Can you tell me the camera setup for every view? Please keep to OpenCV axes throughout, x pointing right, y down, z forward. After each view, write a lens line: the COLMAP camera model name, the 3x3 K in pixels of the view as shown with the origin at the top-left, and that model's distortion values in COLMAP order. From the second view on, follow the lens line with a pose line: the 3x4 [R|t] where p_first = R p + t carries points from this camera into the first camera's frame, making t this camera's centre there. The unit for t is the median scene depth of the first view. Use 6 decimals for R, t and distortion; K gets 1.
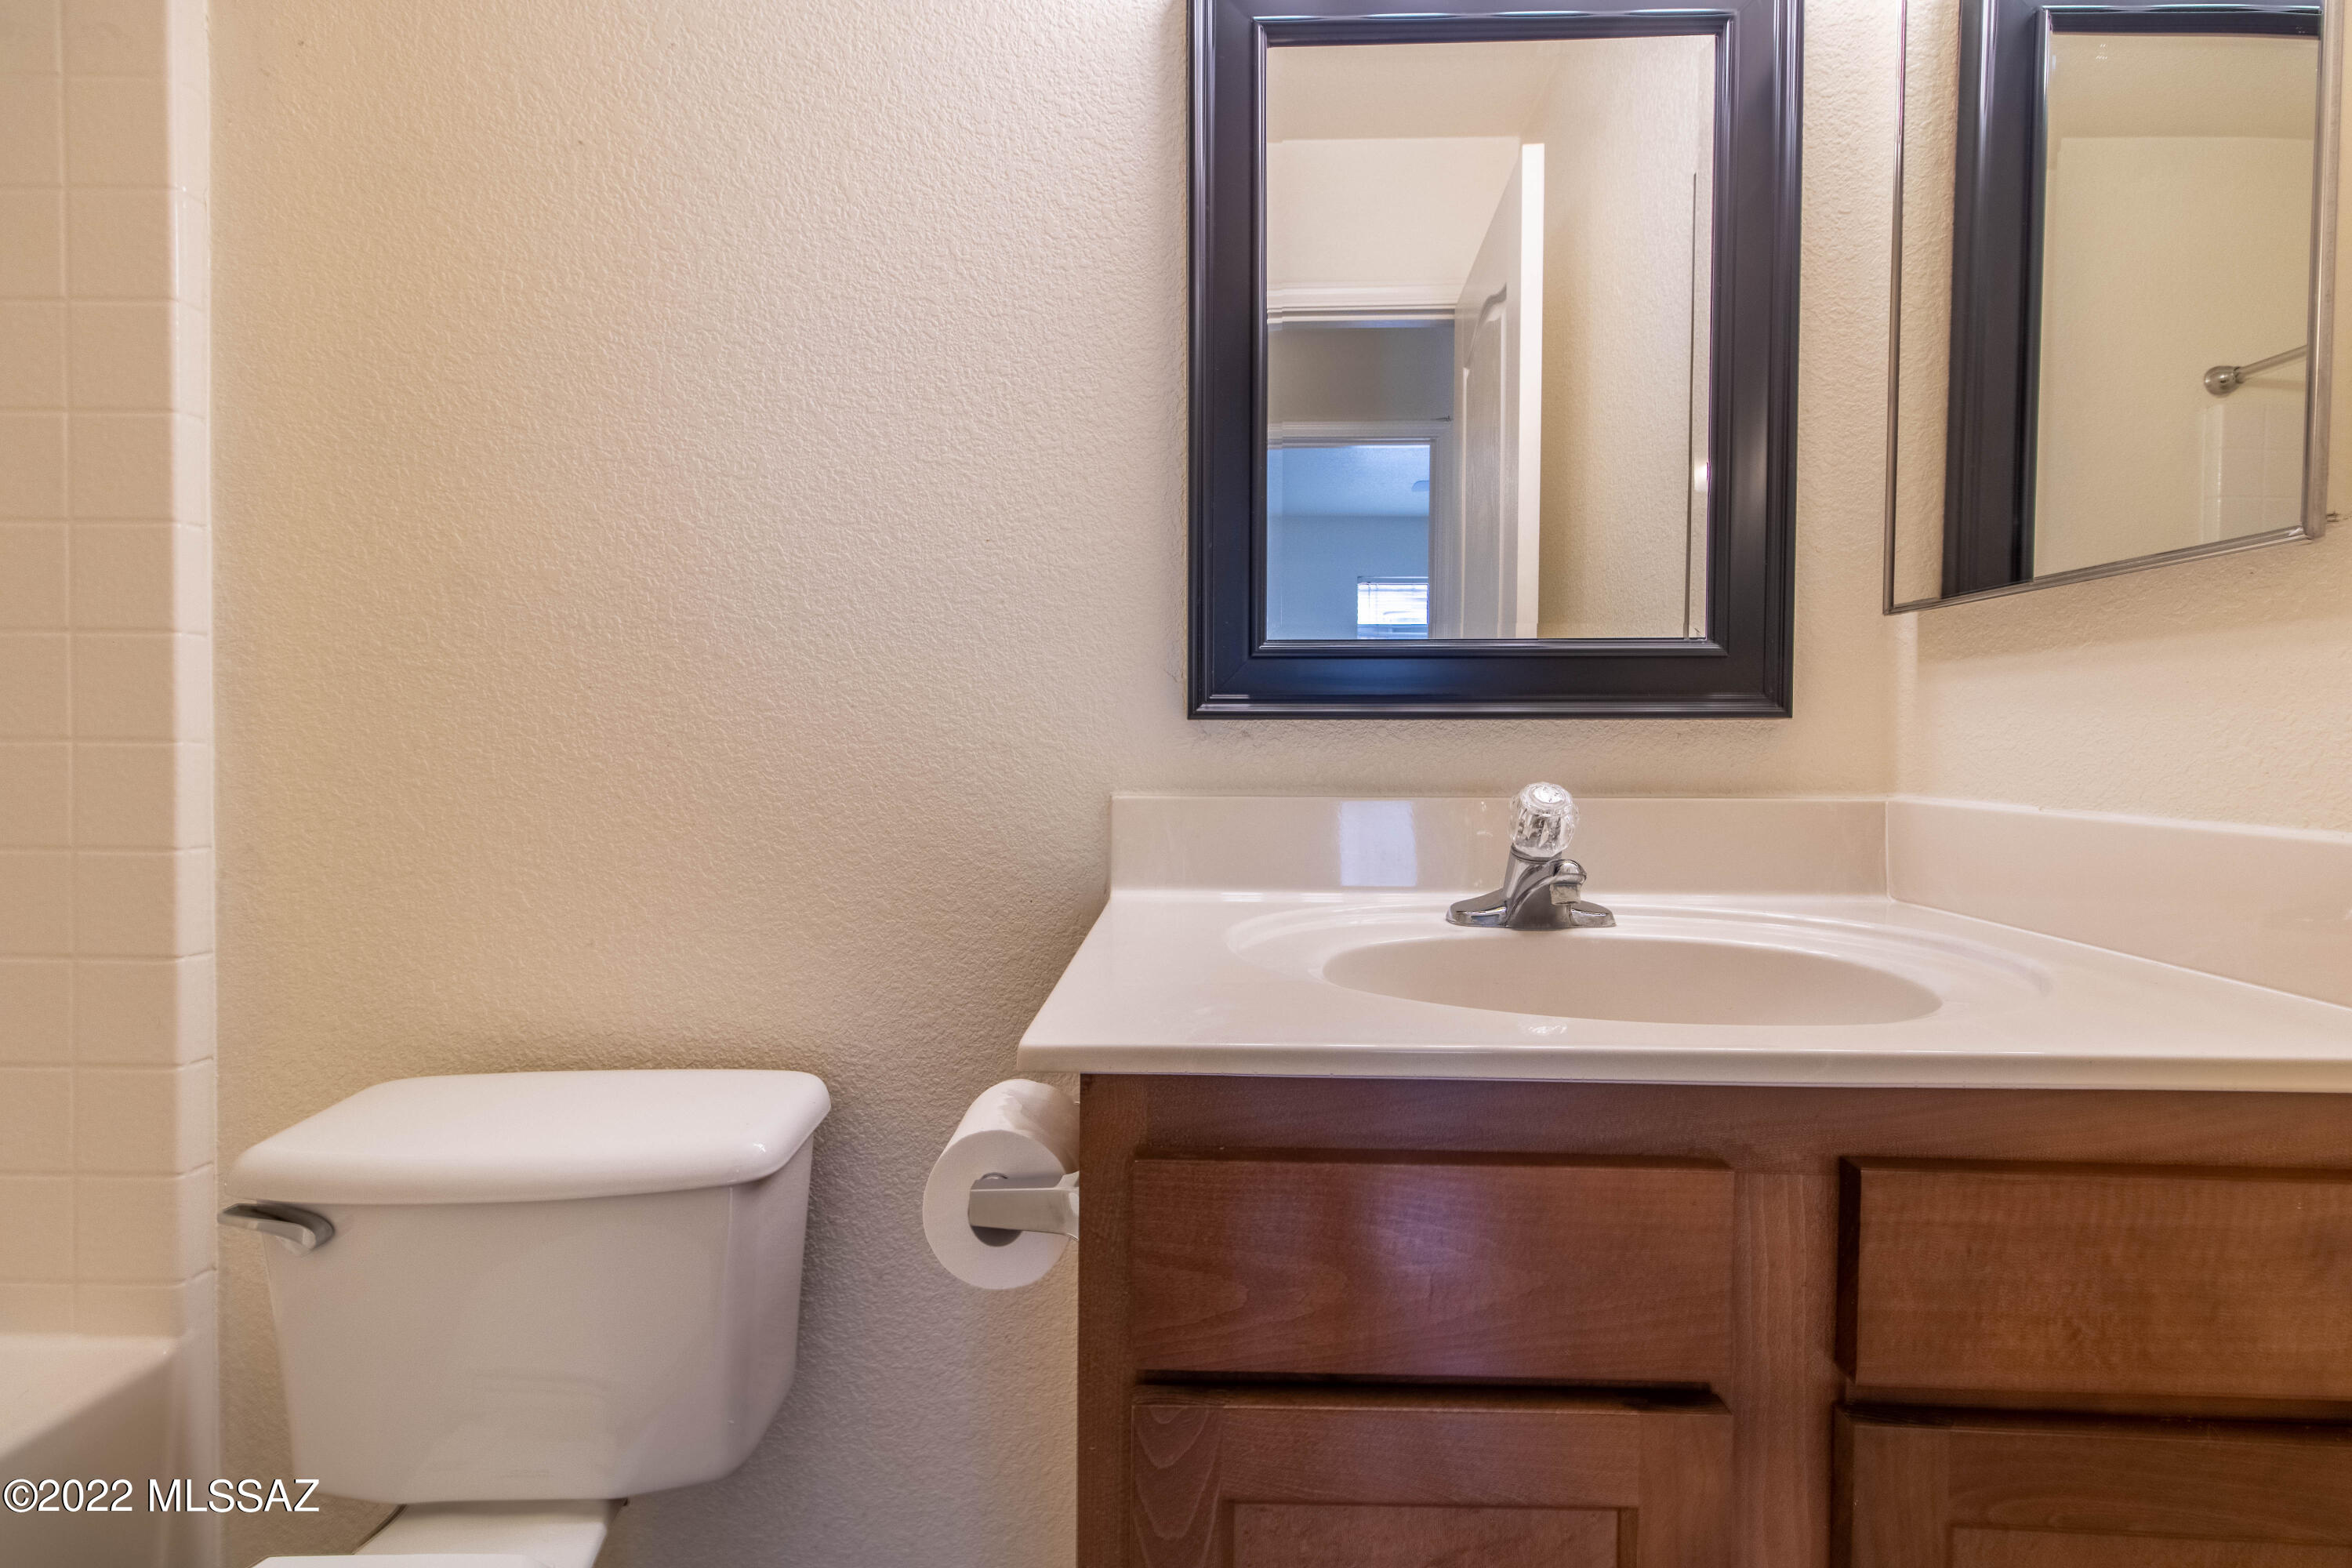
lens RADIAL K [[1088.2, 0, 1191.8], [0, 1088.2, 771.4], [0, 0, 1]] dist [-0.000976, 0.001018]
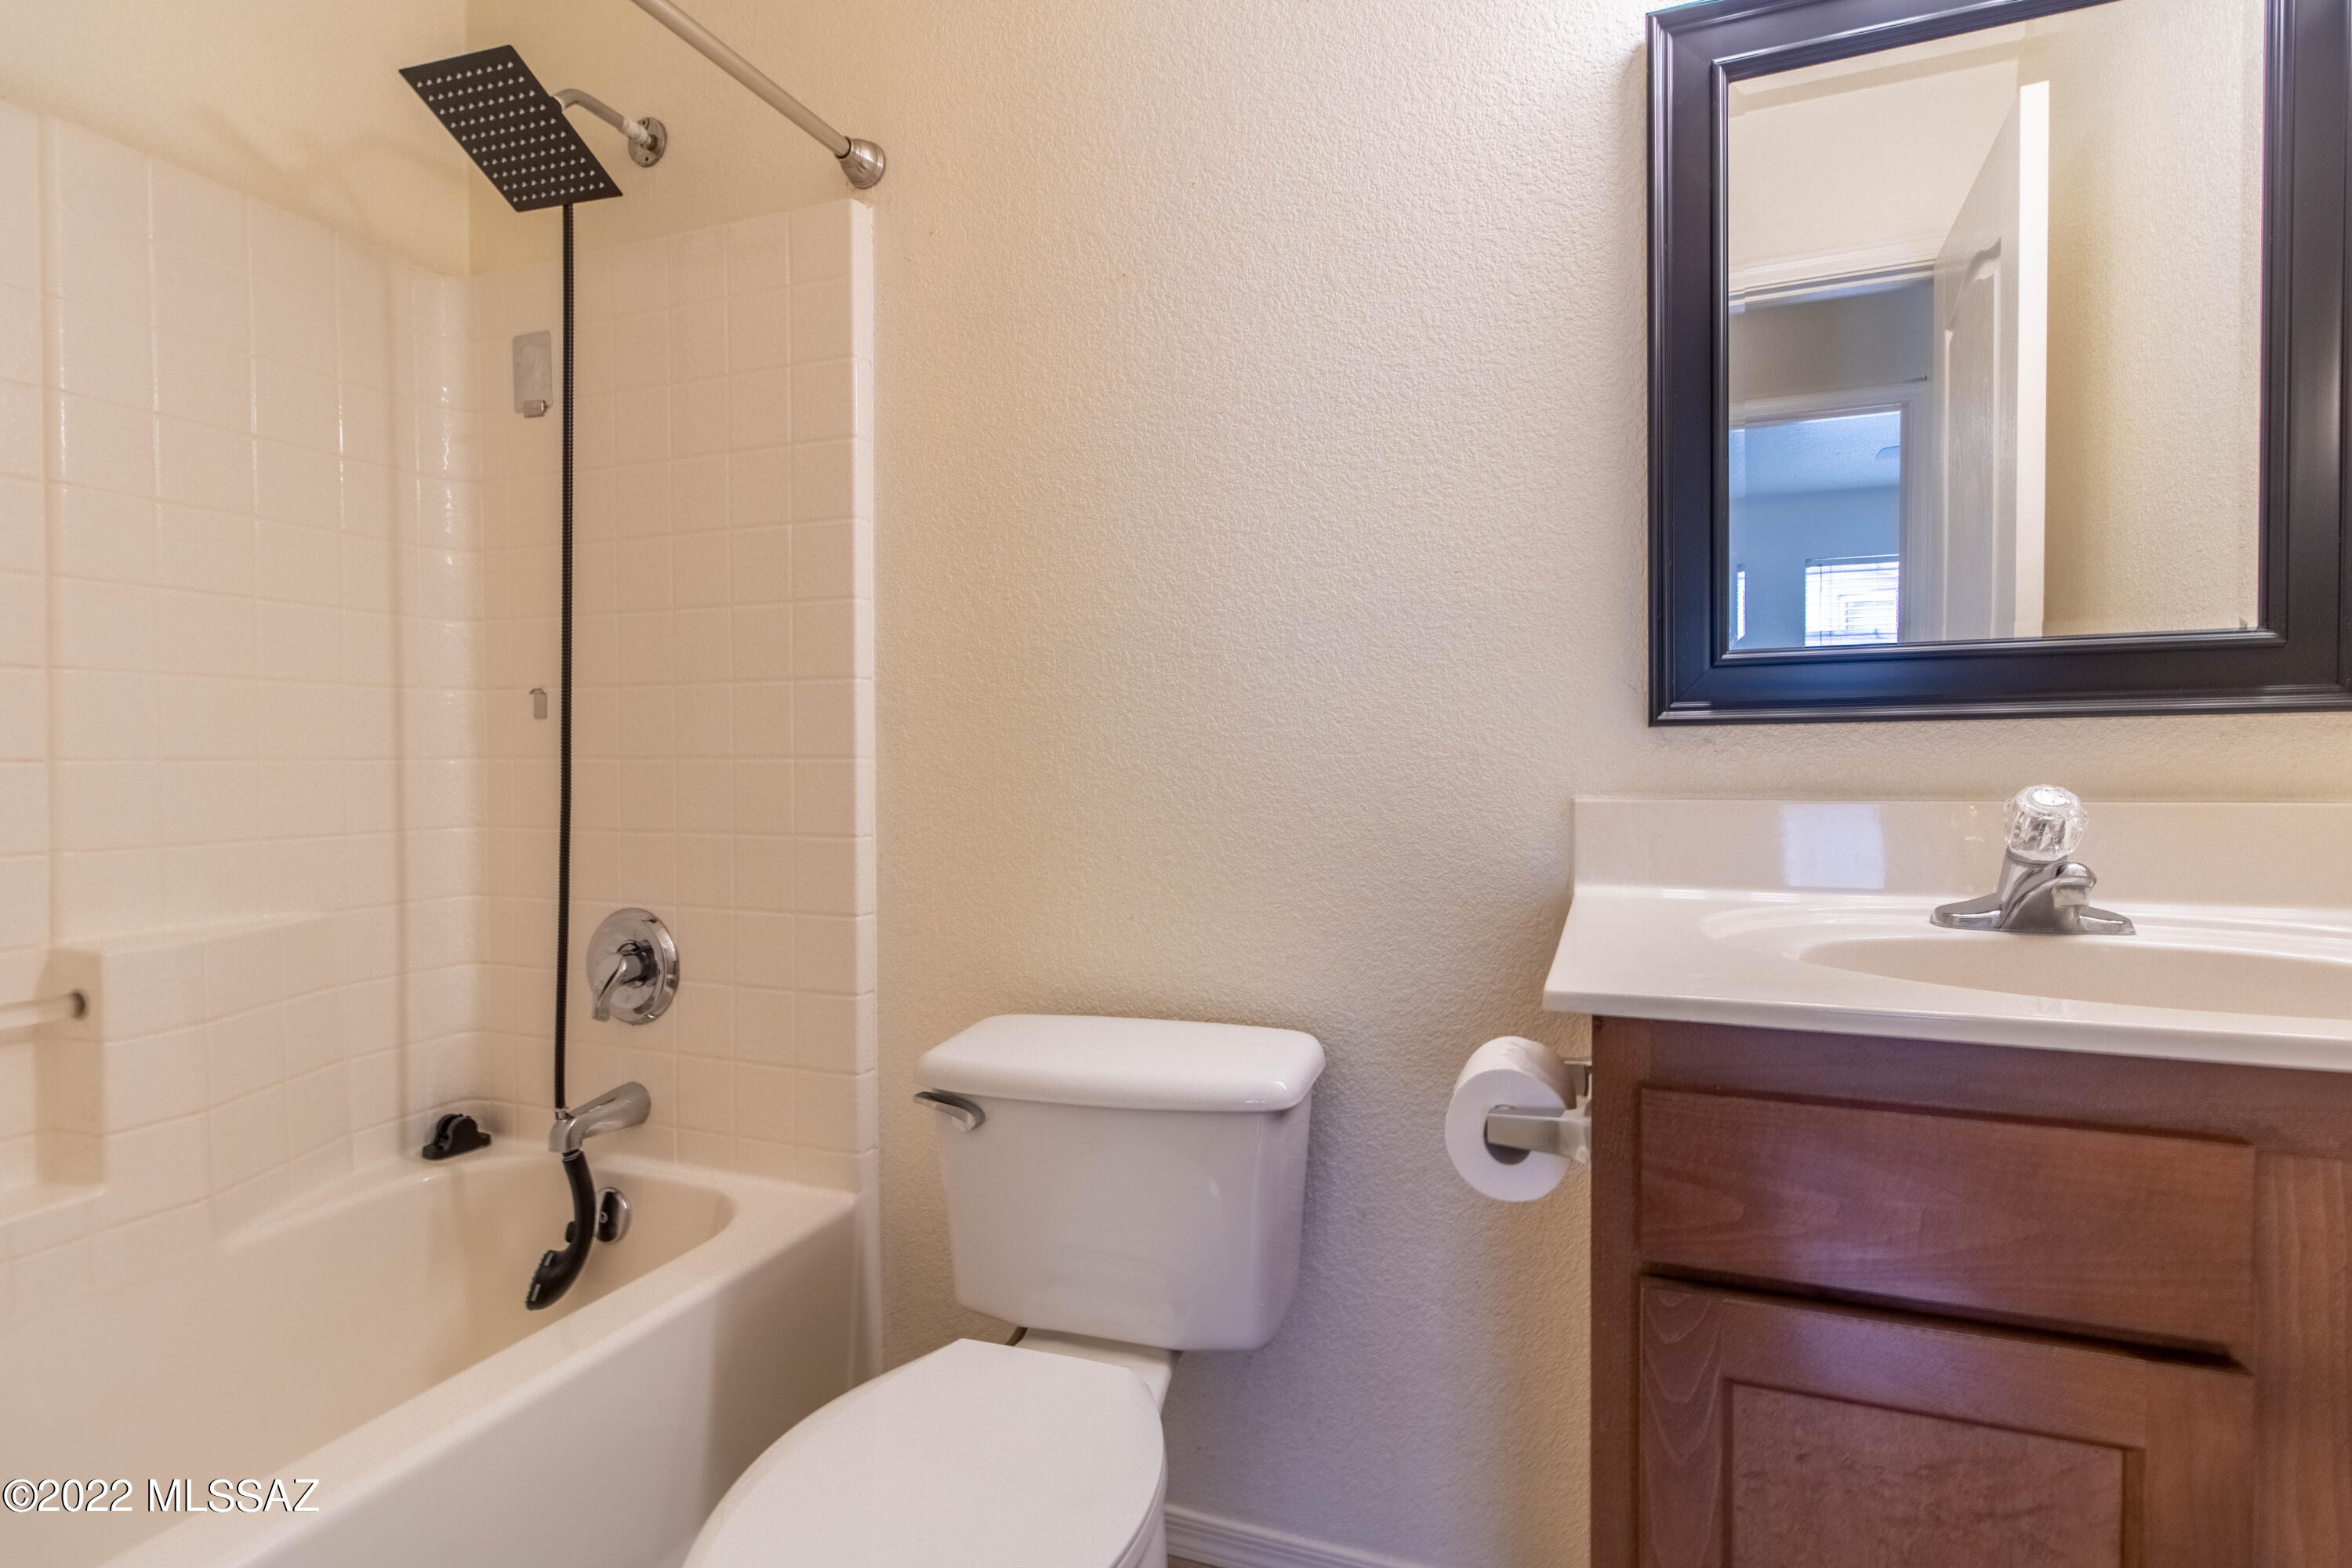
lens RADIAL K [[1132.7, 0, 1197.5], [0, 1132.7, 778.6], [0, 0, 1]] dist [-0.000421, 0.001956]
pose [[0.943128, -0.004396, -0.332402, -0.052558], [0.003538, 0.999989, -0.003184, 0.004500], [0.332412, 0.001827, 0.943132, -0.197657]]
